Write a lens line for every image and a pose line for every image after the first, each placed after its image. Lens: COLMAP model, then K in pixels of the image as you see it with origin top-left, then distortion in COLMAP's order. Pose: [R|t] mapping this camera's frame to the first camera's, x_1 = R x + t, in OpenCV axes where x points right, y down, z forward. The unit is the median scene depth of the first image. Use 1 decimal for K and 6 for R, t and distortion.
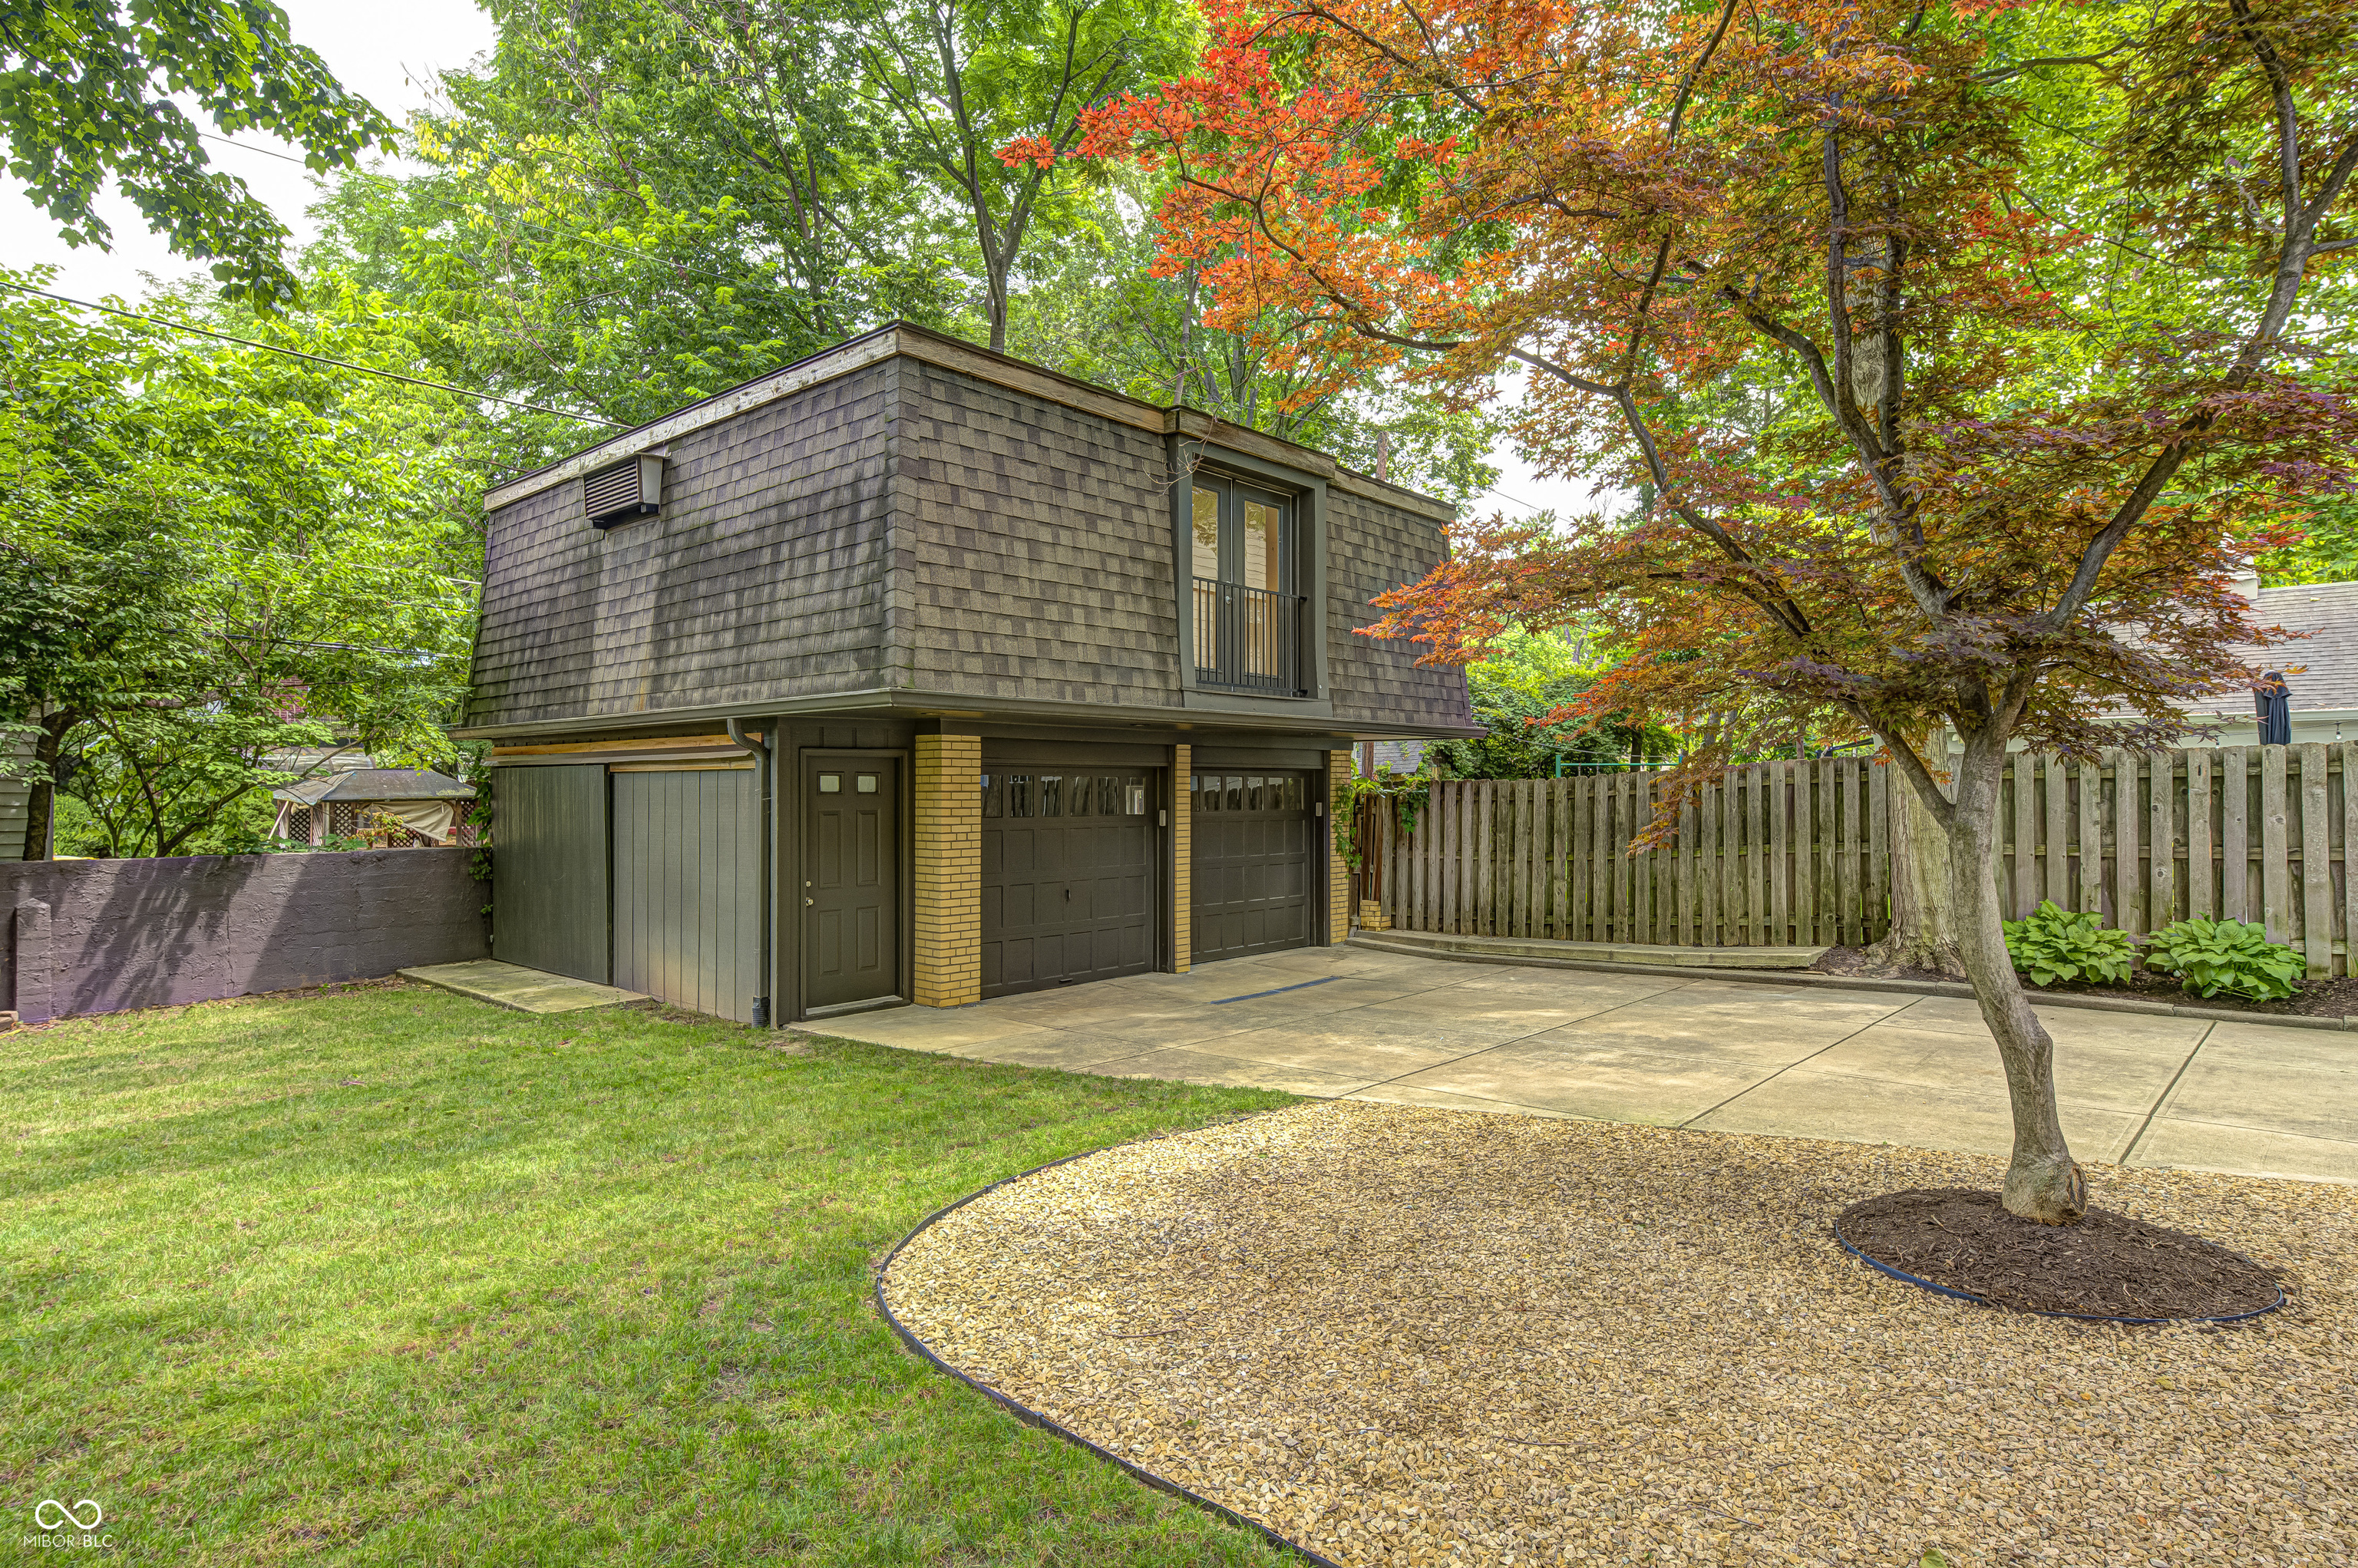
lens RADIAL K [[1232.6, 0, 1174.9], [0, 1232.6, 776.8], [0, 0, 1]] dist [0.011718, 0.001418]
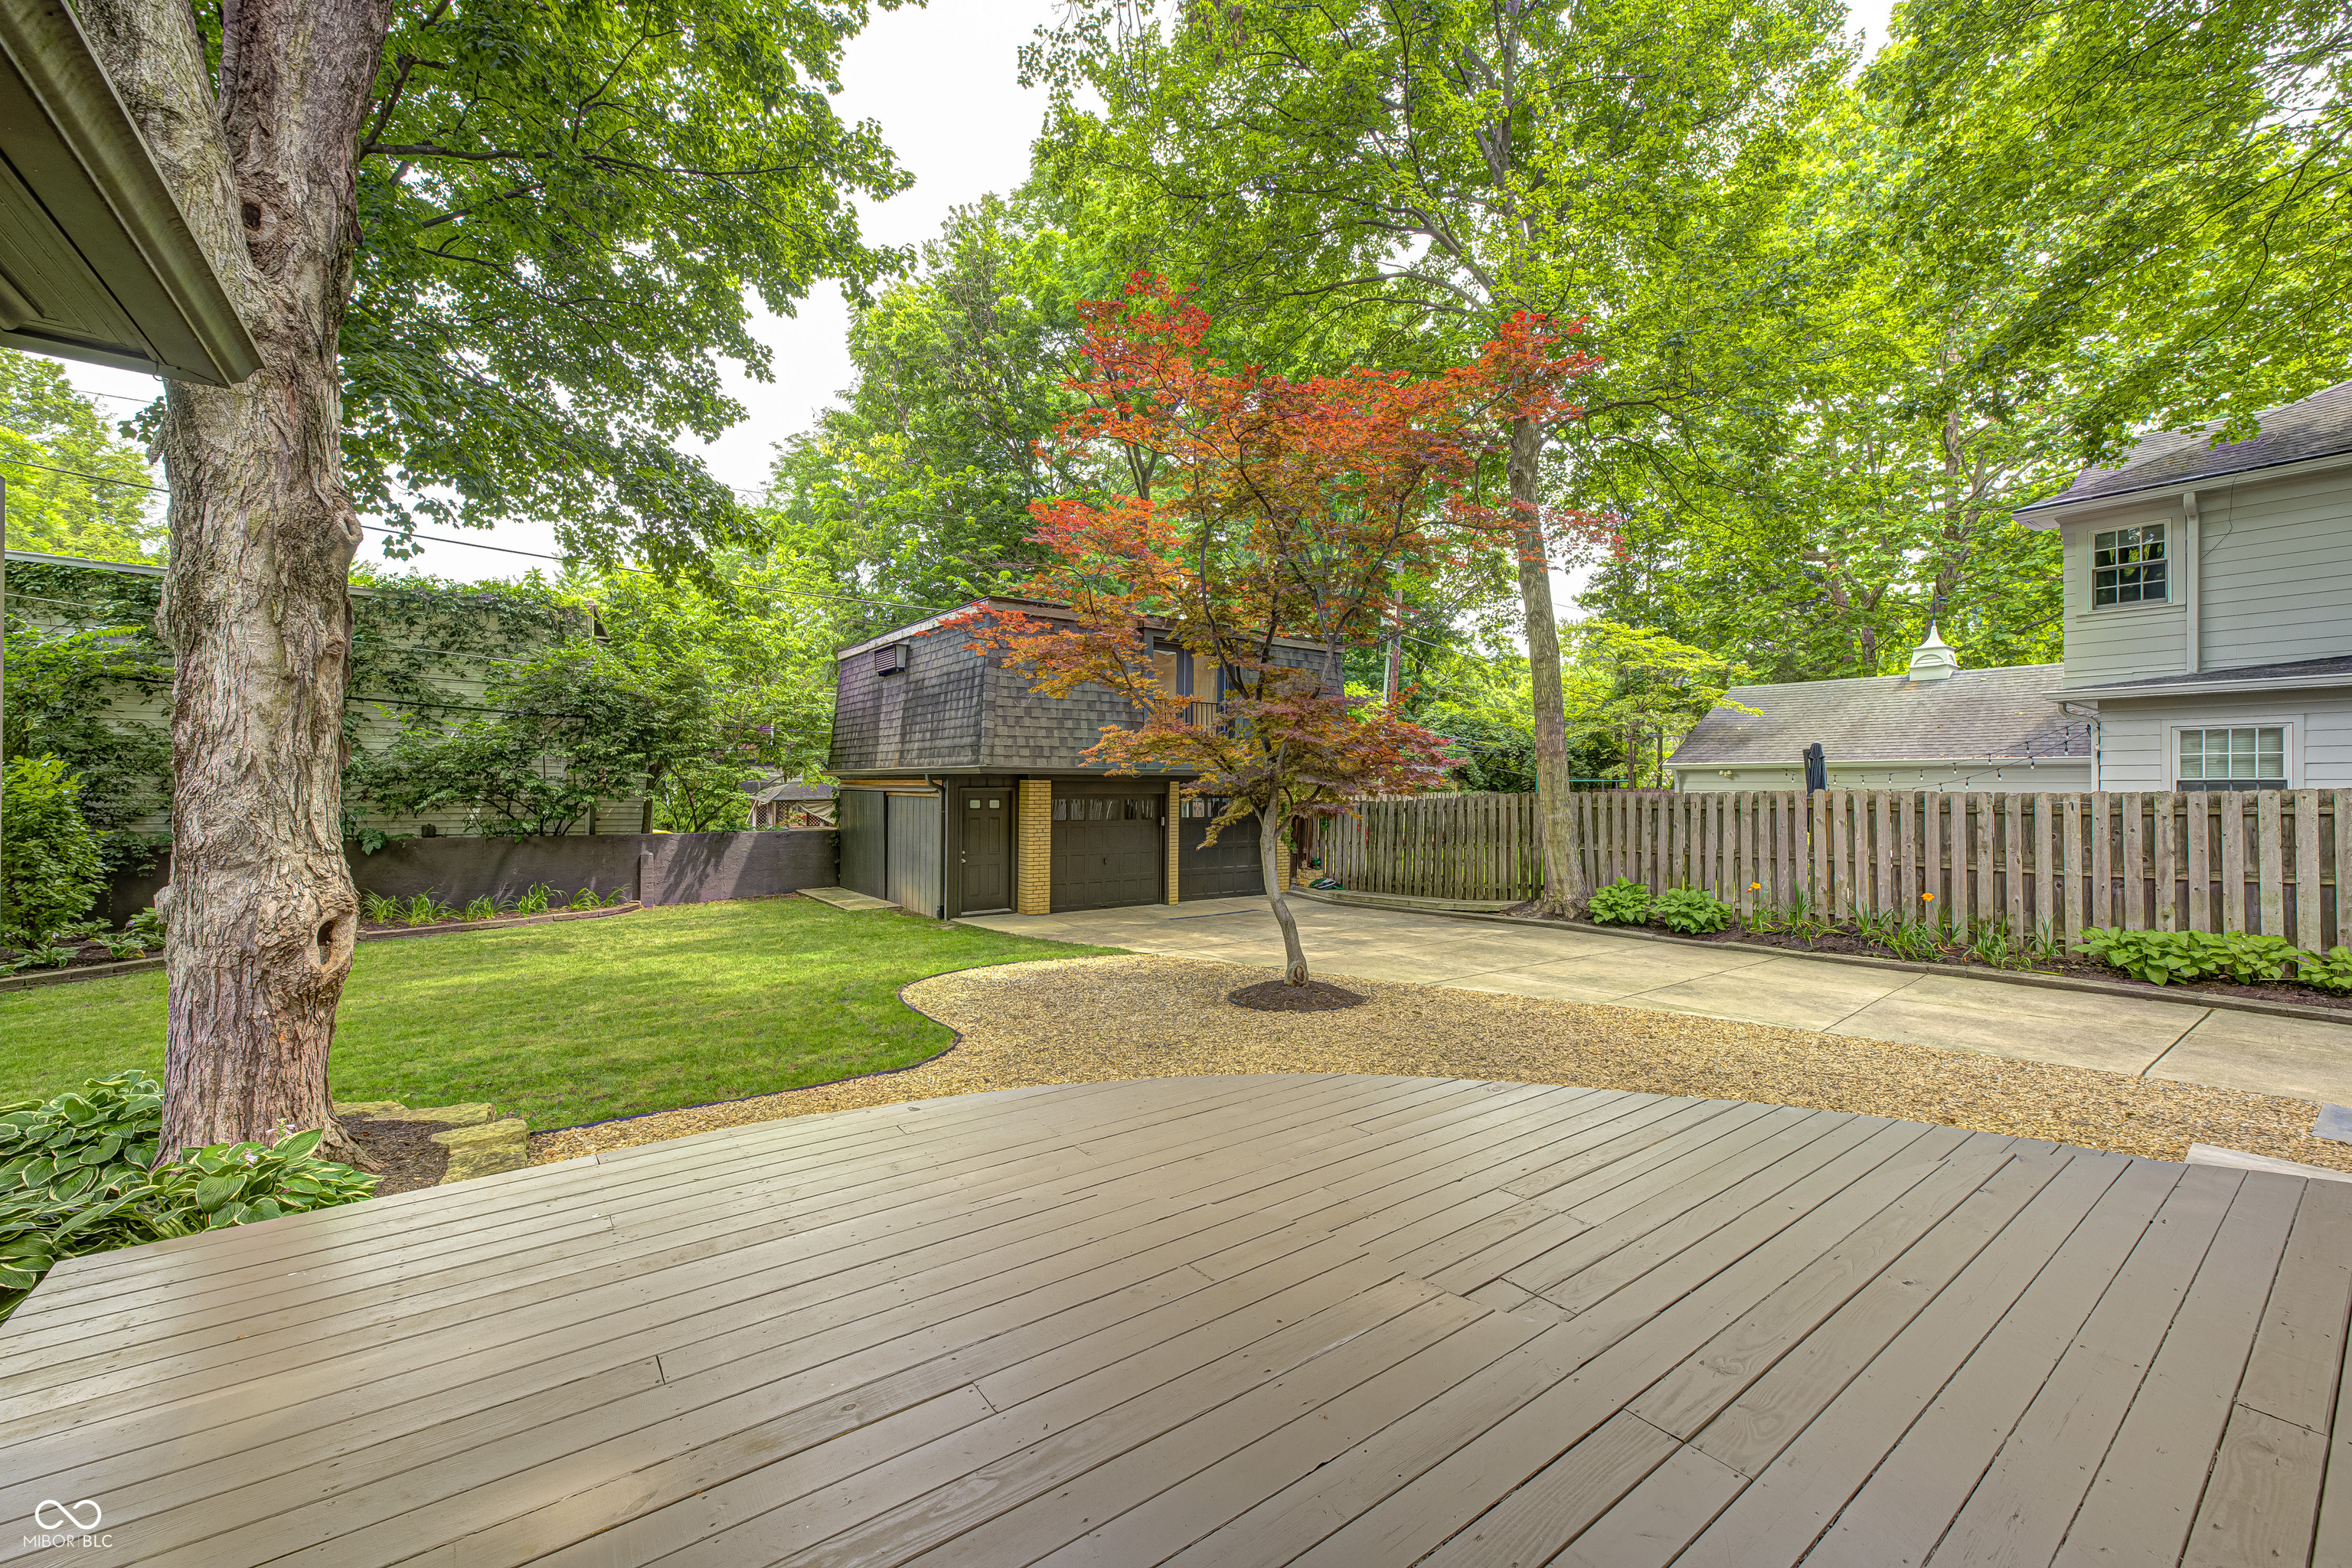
lens RADIAL K [[919.9, 0, 1170.9], [0, 919.9, 775.2], [0, 0, 1]] dist [0.000910, 0.000003]
pose [[0.978378, 0.004430, -0.206778, 0.333308], [-0.004787, 0.999988, -0.001228, -0.039772], [0.206770, 0.002192, 0.978387, -0.408448]]
